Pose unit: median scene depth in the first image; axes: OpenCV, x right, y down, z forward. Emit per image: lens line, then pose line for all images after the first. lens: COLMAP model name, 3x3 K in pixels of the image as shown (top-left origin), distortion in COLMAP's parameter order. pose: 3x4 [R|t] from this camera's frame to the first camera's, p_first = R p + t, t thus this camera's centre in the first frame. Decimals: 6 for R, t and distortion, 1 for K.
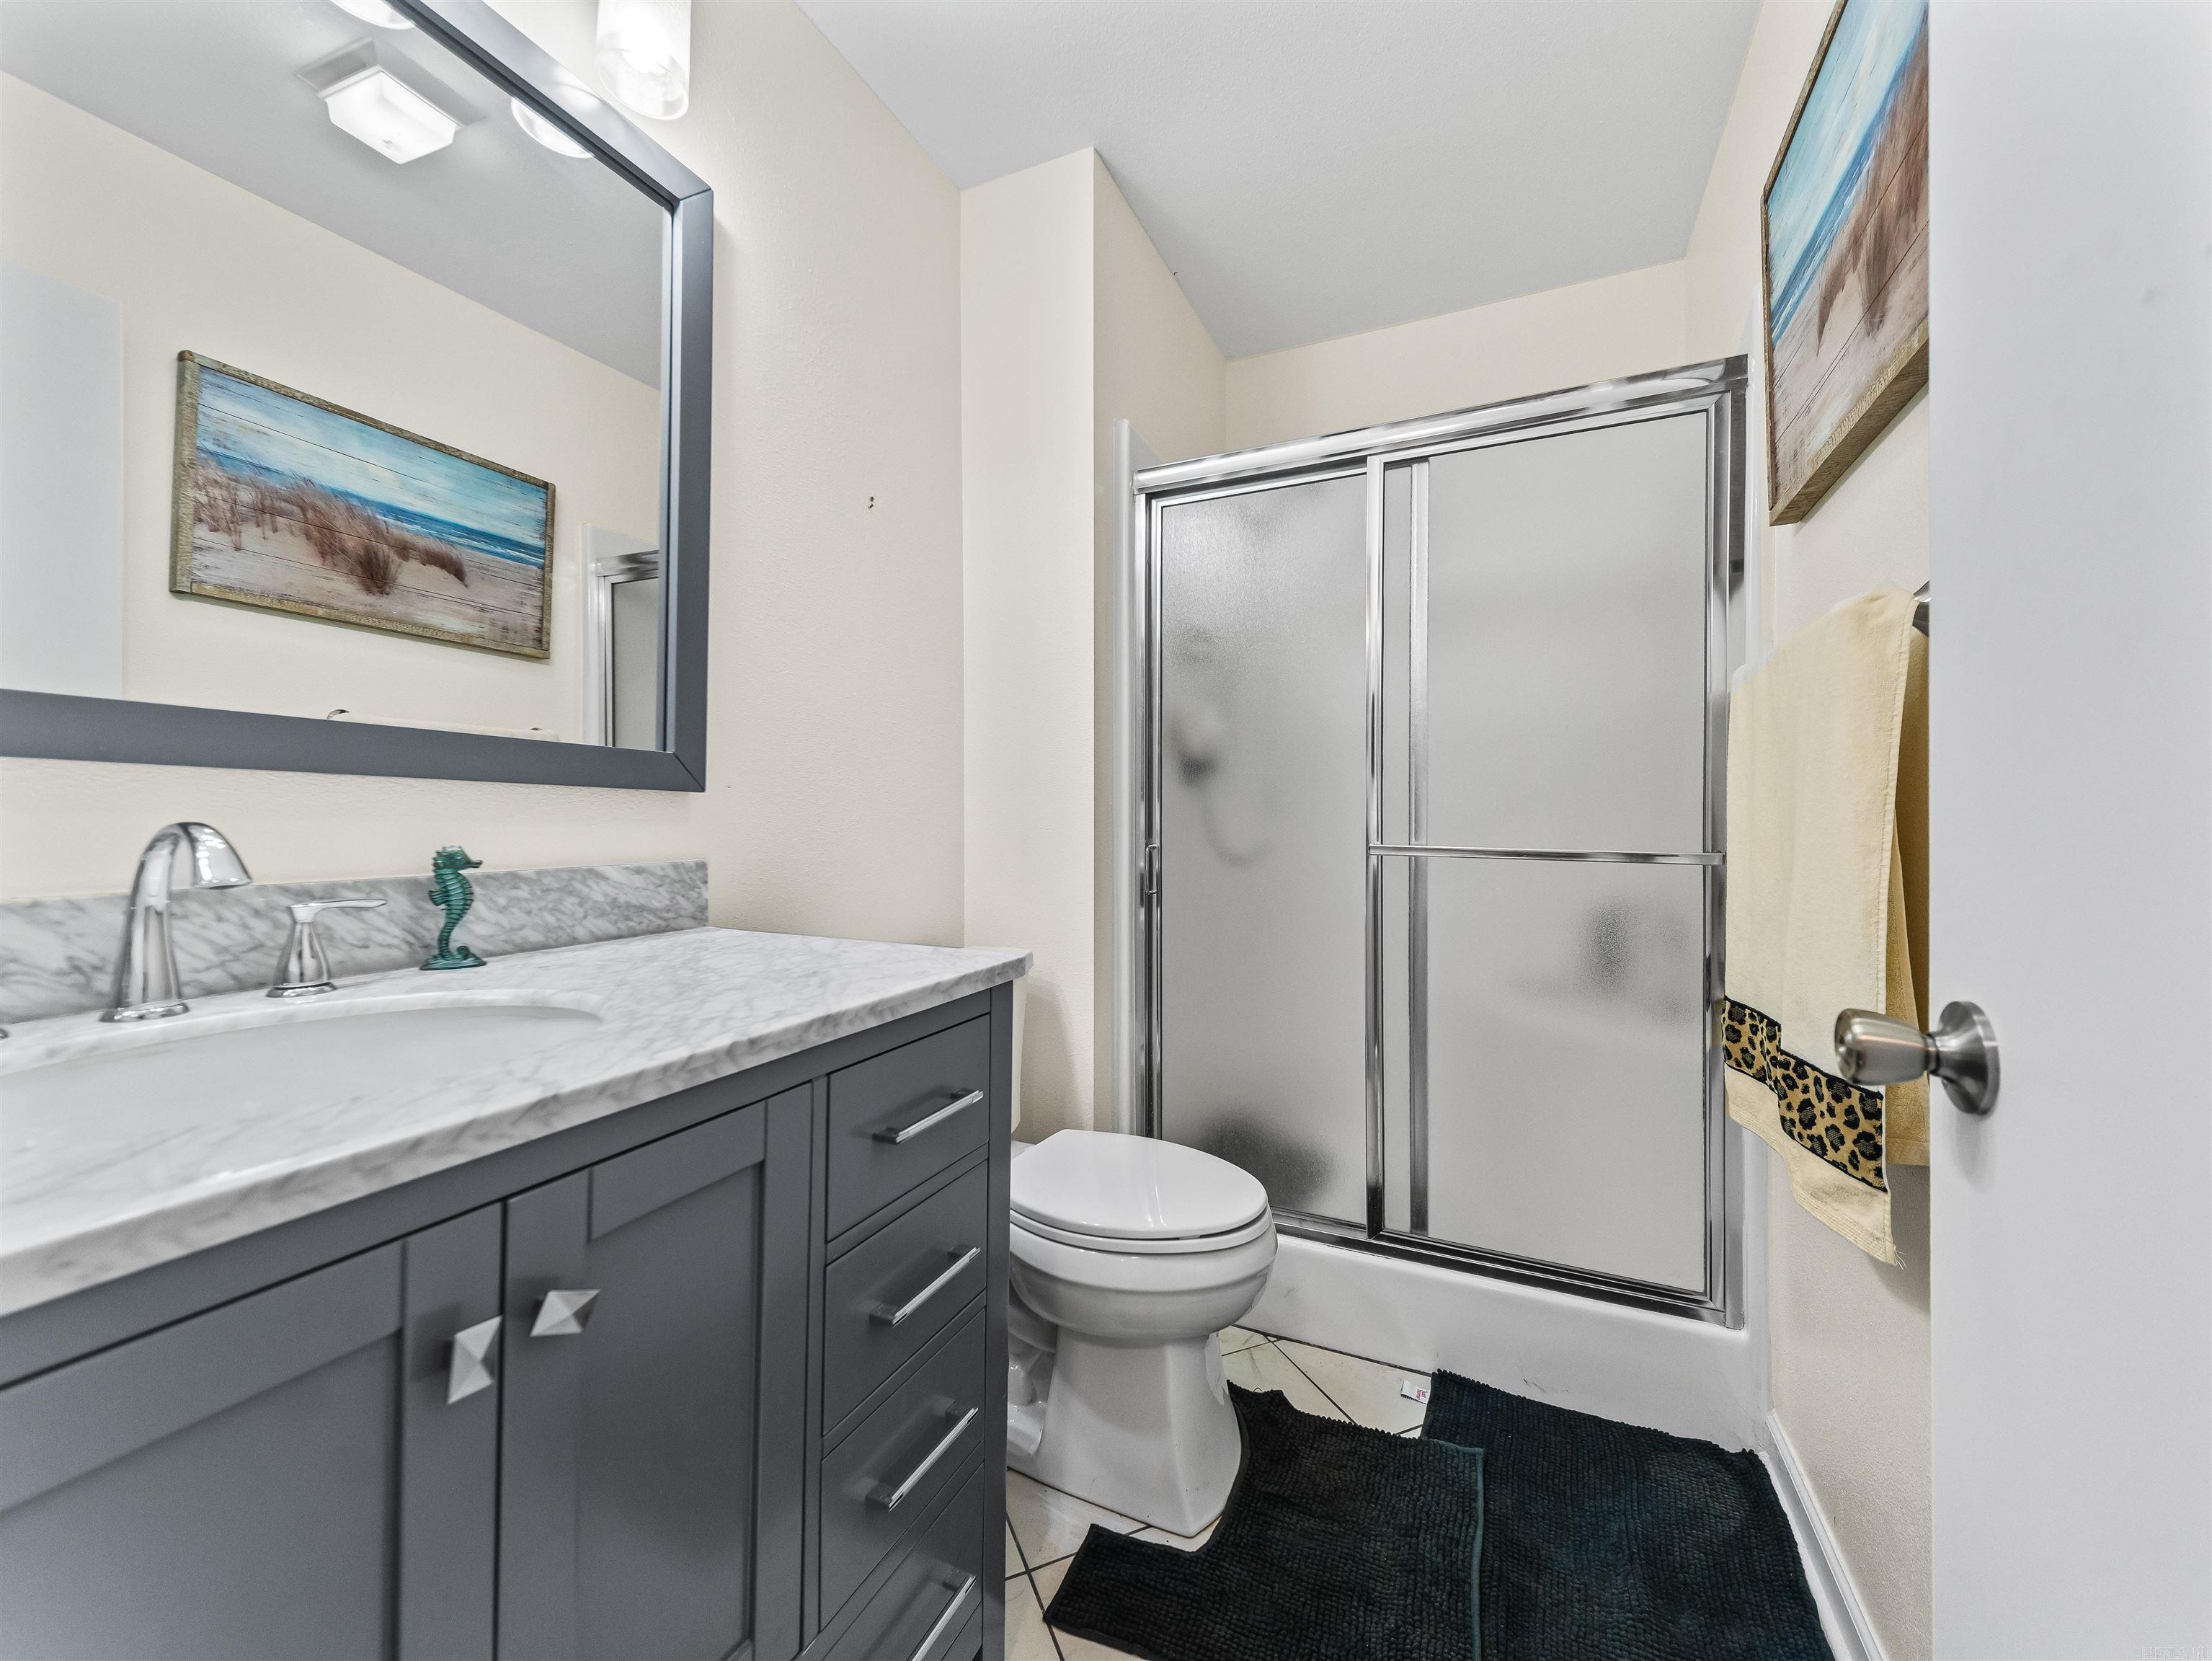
lens RADIAL K [[870.7, 0, 1097.0], [0, 870.7, 813.7], [0, 0, 1]] dist [0.023298, -0.007725]
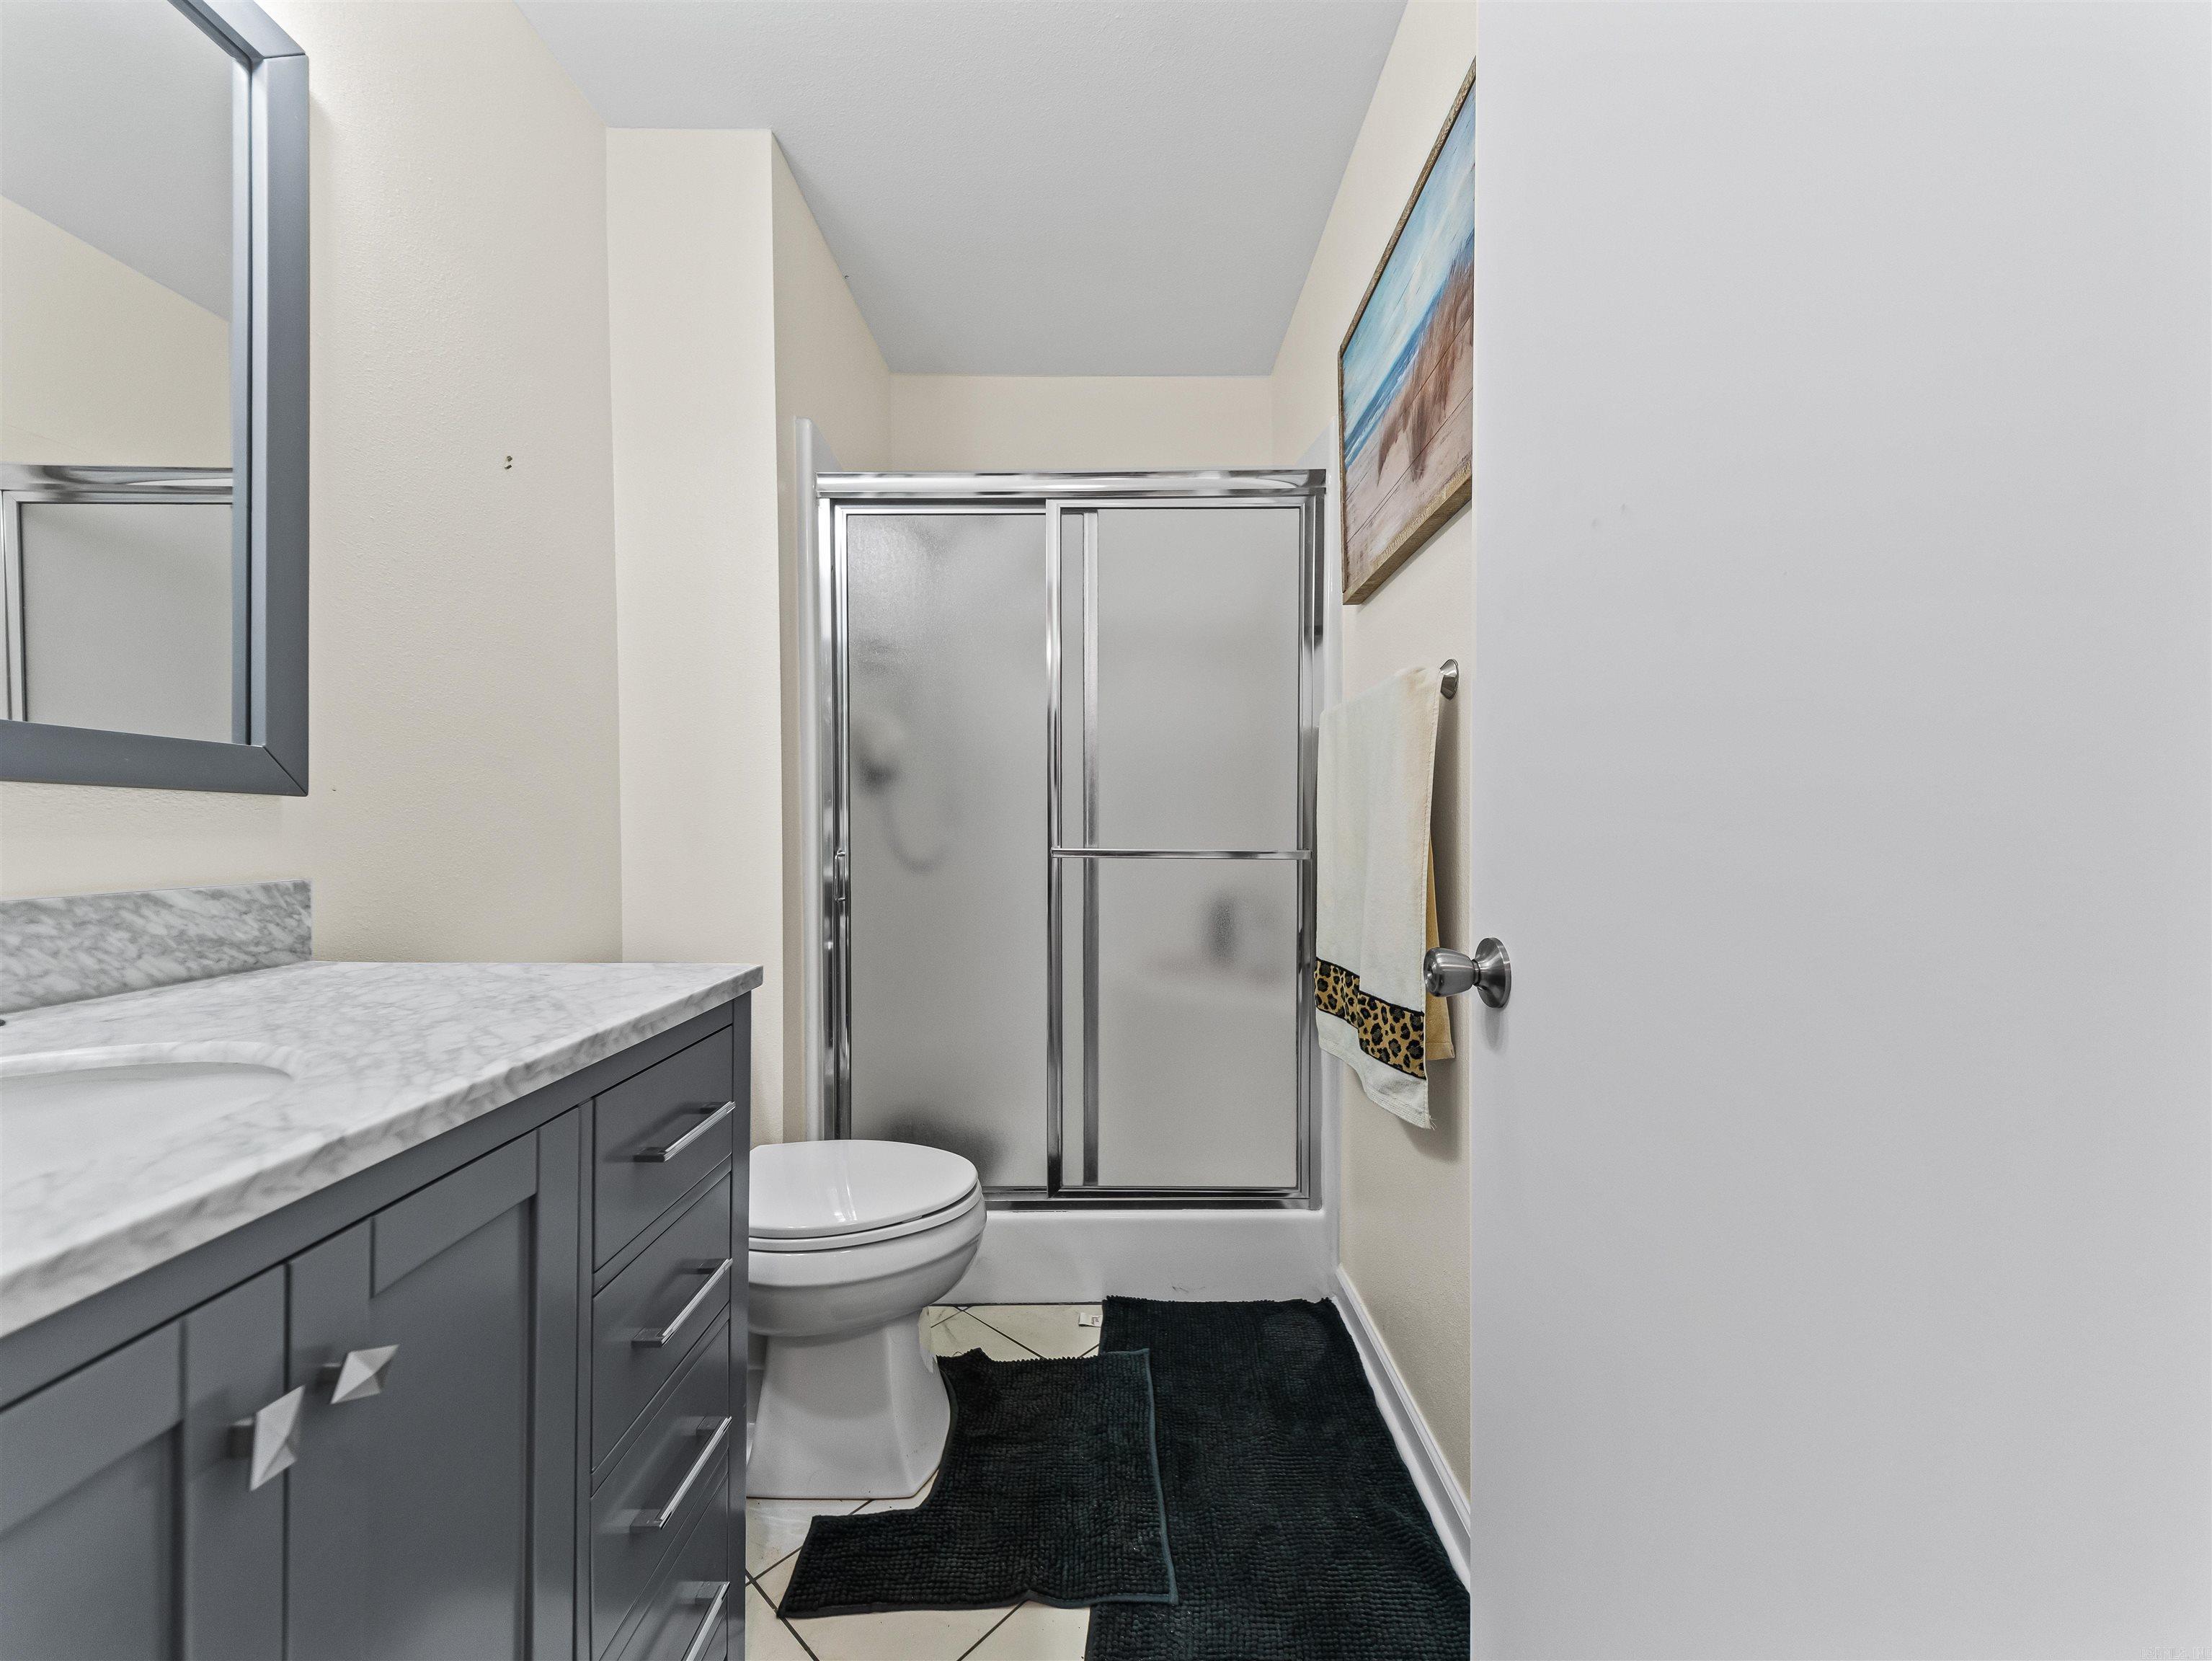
lens RADIAL K [[870.7, 0, 1091.3], [0, 870.7, 835.8], [0, 0, 1]] dist [0.023298, -0.007725]
pose [[0.912899, -0.009903, 0.408066, -0.127055], [0.003120, 0.999846, 0.017286, 0.000066], [-0.408175, -0.014507, 0.912789, -0.055439]]
